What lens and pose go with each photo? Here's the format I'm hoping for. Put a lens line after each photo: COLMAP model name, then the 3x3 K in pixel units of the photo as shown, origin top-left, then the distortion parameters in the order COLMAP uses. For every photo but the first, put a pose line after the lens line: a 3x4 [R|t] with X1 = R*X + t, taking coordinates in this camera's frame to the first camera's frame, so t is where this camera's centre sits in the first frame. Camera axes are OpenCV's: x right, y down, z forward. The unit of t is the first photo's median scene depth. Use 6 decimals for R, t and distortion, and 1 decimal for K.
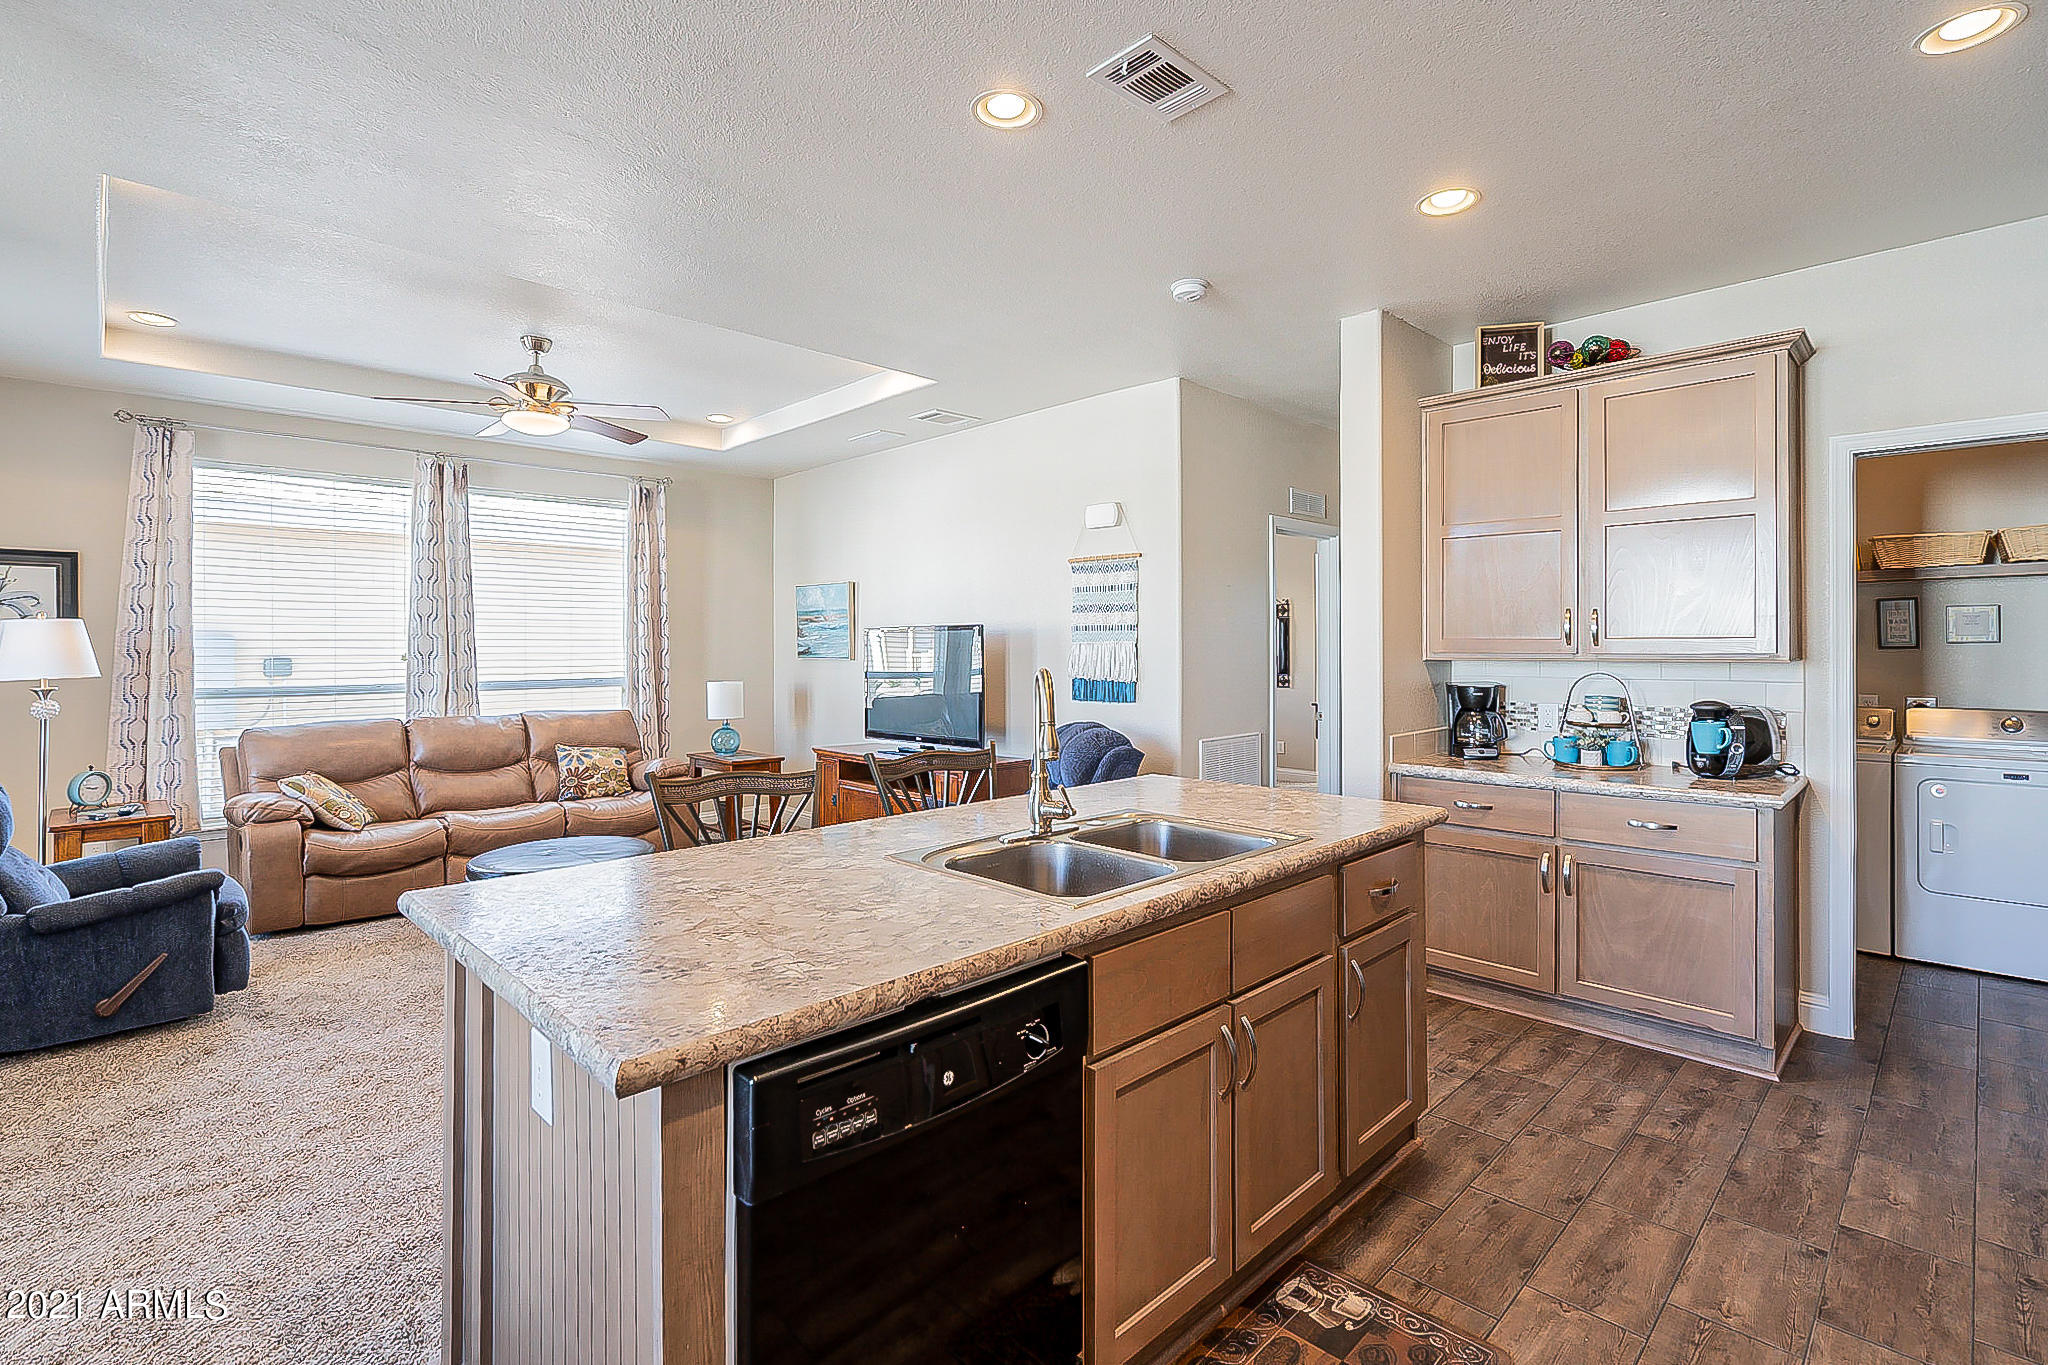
lens RADIAL K [[944.8, 0, 1024.9], [0, 944.8, 652.5], [0, 0, 1]] dist [-0.000467, -0.000422]
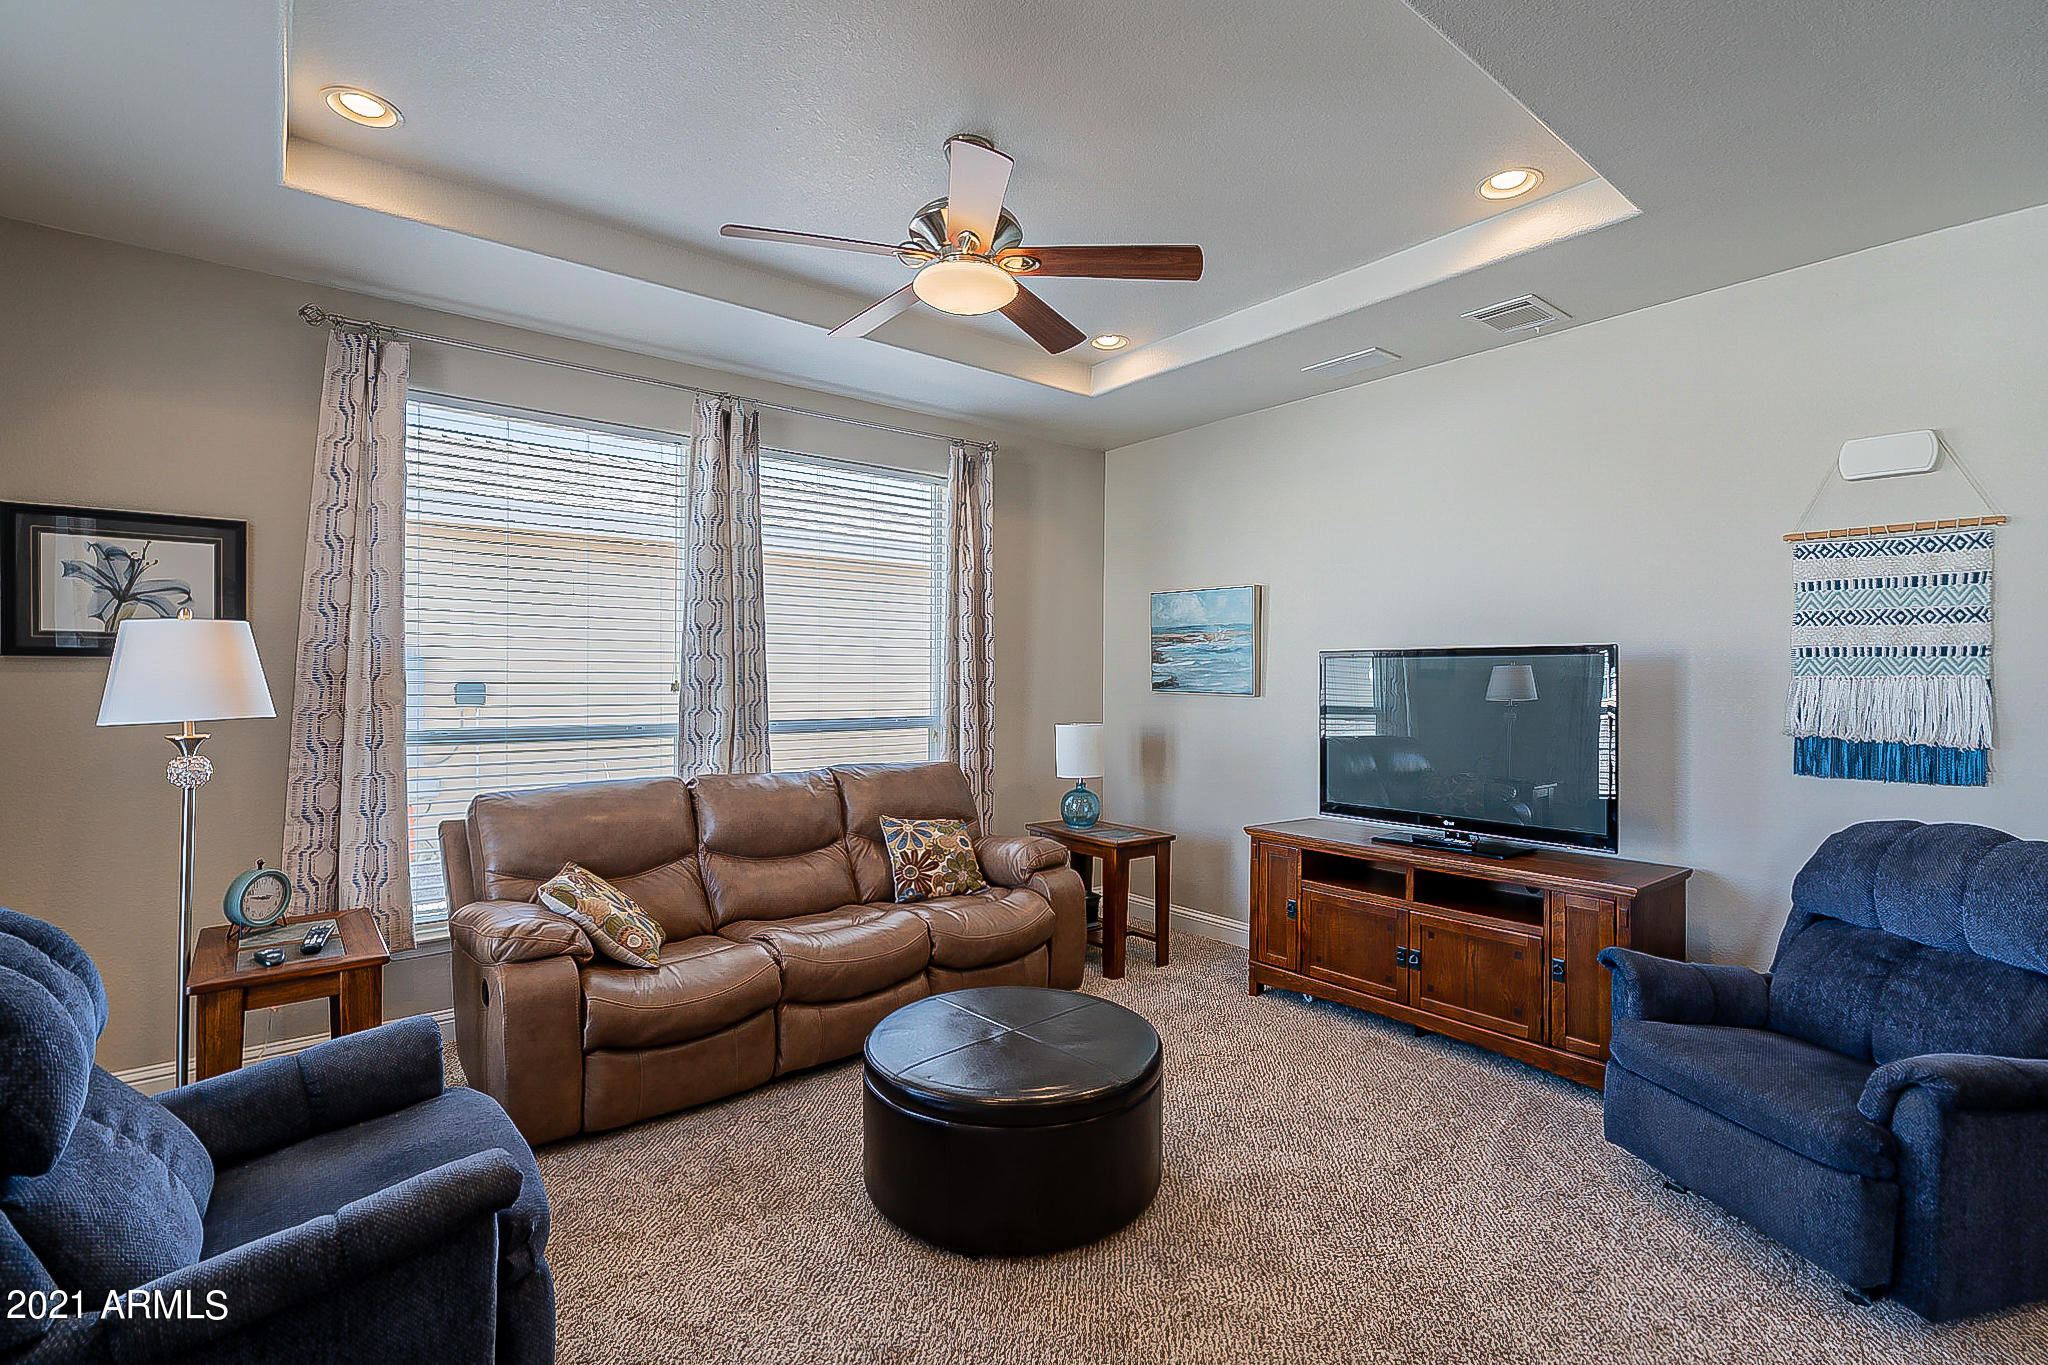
lens RADIAL K [[931.9, 0, 1024.0], [0, 931.9, 682.5], [0, 0, 1]] dist [-0.001455, 0.000189]
pose [[0.995205, 0.011463, -0.097141, -0.370328], [-0.011340, 0.999934, 0.001820, -0.002152], [0.097155, -0.000710, 0.995269, 0.377194]]
